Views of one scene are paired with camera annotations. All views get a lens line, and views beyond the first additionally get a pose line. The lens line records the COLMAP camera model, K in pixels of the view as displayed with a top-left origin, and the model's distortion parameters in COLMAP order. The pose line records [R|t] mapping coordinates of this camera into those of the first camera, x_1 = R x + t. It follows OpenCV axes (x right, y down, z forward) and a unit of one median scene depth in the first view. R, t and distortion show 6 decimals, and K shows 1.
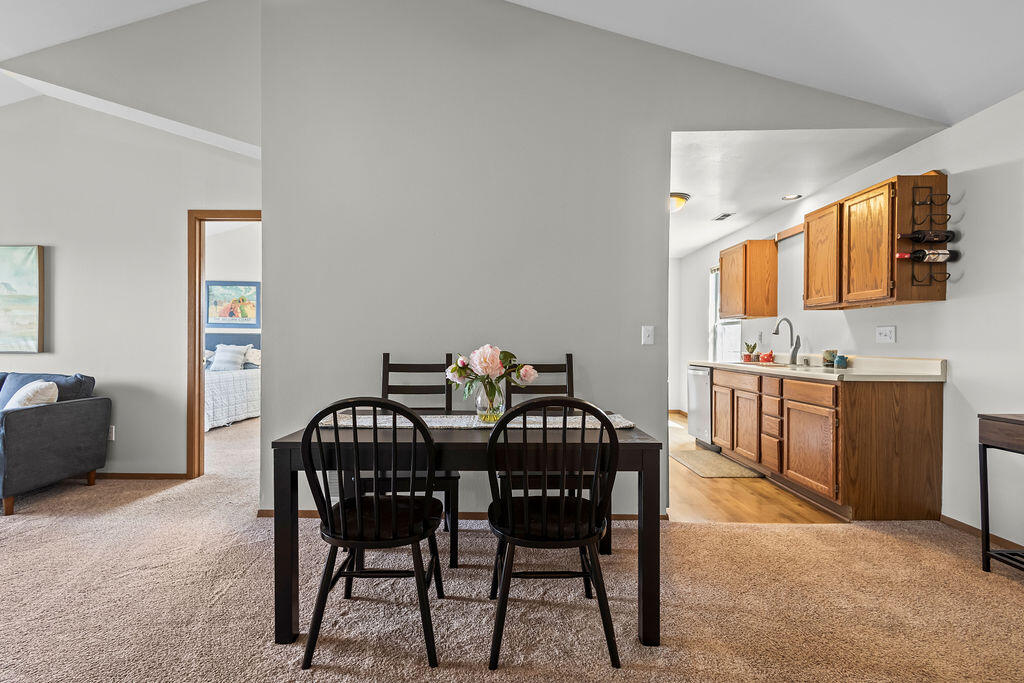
lens RADIAL K [[482.7, 0, 495.4], [0, 482.7, 344.7], [0, 0, 1]] dist [0.012491, -0.001932]
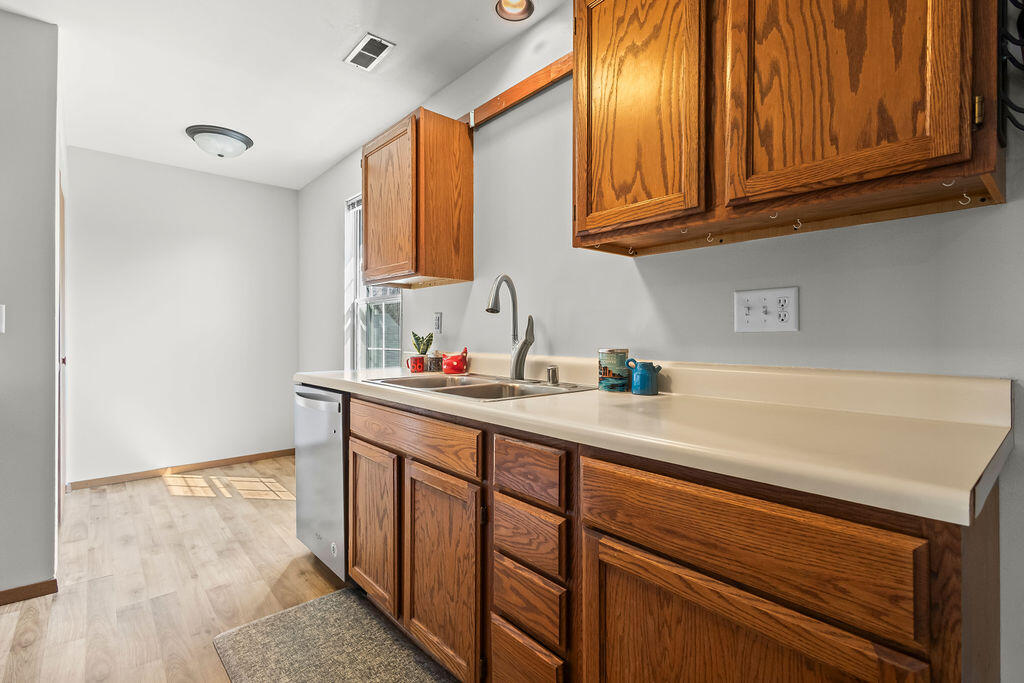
lens RADIAL K [[482.7, 0, 499.5], [0, 482.7, 334.3], [0, 0, 1]] dist [0.012491, -0.001932]
pose [[0.753838, 0.000755, 0.657060, 0.301938], [0.002849, 0.999986, -0.004418, -0.000024], [-0.657054, 0.005202, 0.753826, 0.664771]]
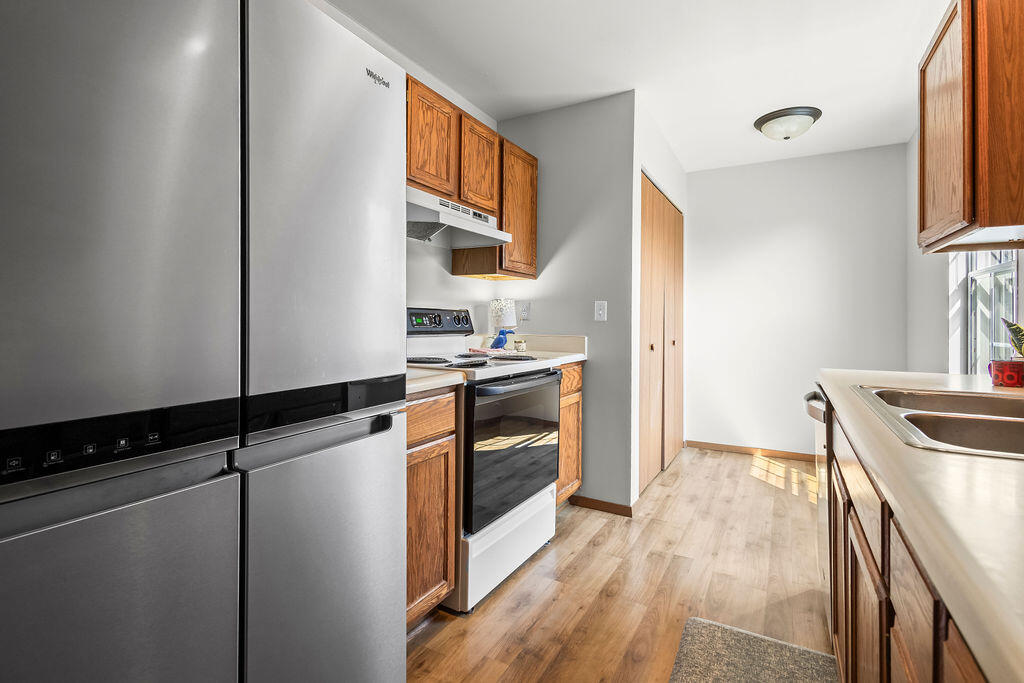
lens RADIAL K [[482.7, 0, 519.9], [0, 482.7, 315.1], [0, 0, 1]] dist [0.012491, -0.001932]
pose [[0.885047, -0.001937, -0.465497, 0.454732], [-0.006461, 0.999844, -0.016445, -0.000626], [0.465456, 0.017562, 0.884897, 0.687723]]
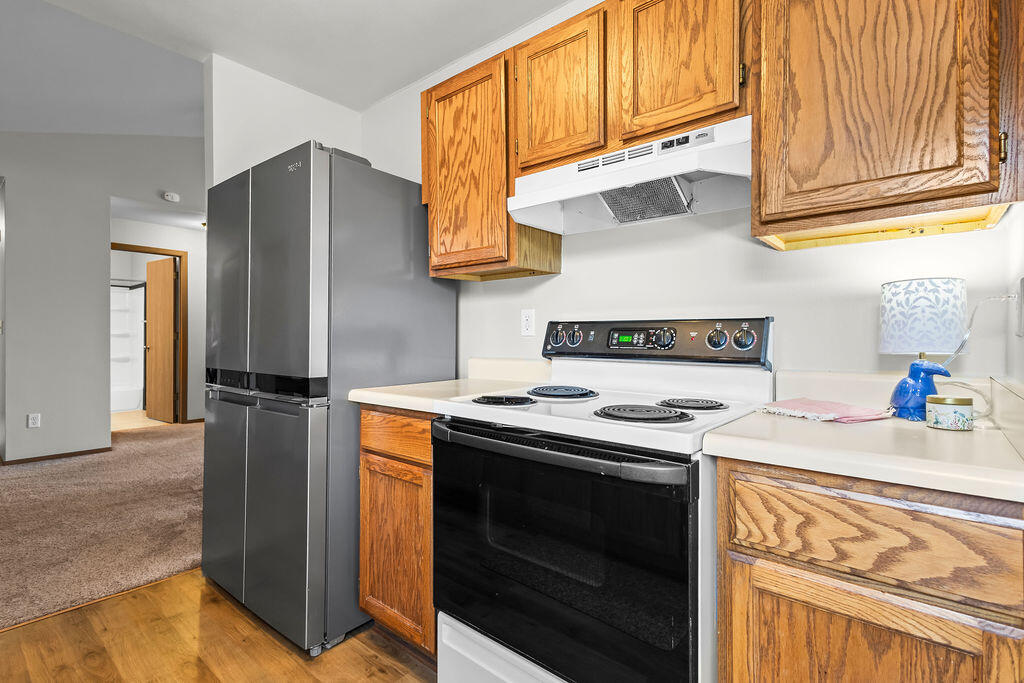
lens RADIAL K [[482.7, 0, 509.7], [0, 482.7, 344.7], [0, 0, 1]] dist [0.012491, -0.001932]
pose [[-0.620277, 0.002693, -0.784378, 0.453854], [-0.006369, 0.999944, 0.008470, -0.000687], [0.784357, 0.010249, -0.620225, 1.278627]]
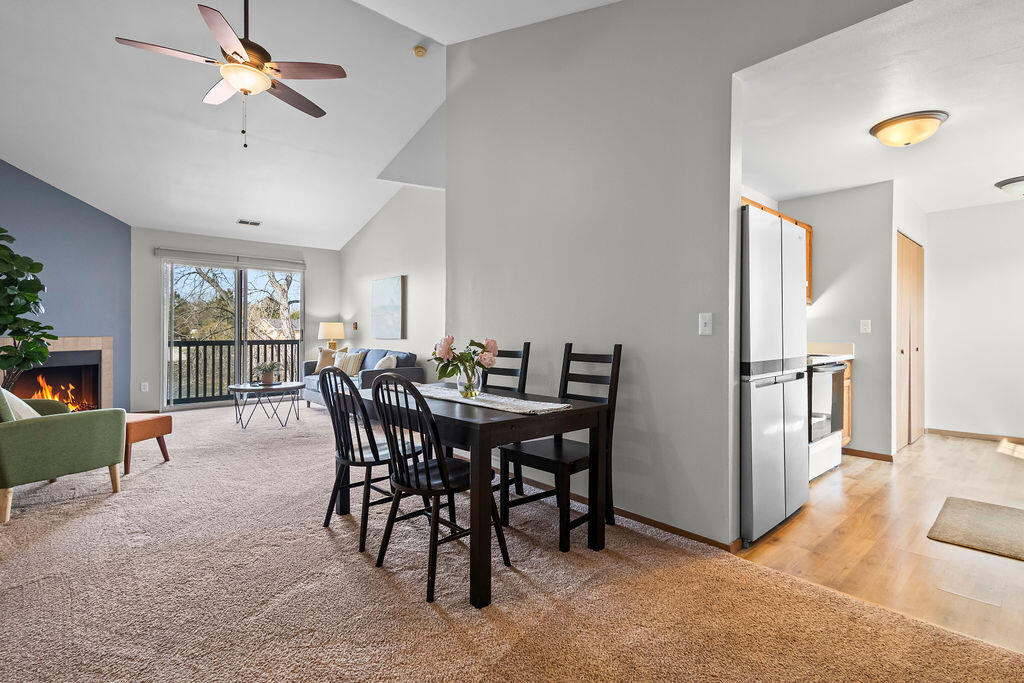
lens RADIAL K [[482.7, 0, 519.6], [0, 482.7, 330.5], [0, 0, 1]] dist [0.012491, -0.001932]
pose [[0.687534, -0.004751, -0.726137, 0.481595], [-0.001192, 0.999970, -0.007672, -0.000784], [0.726151, 0.006140, 0.687507, 0.122874]]
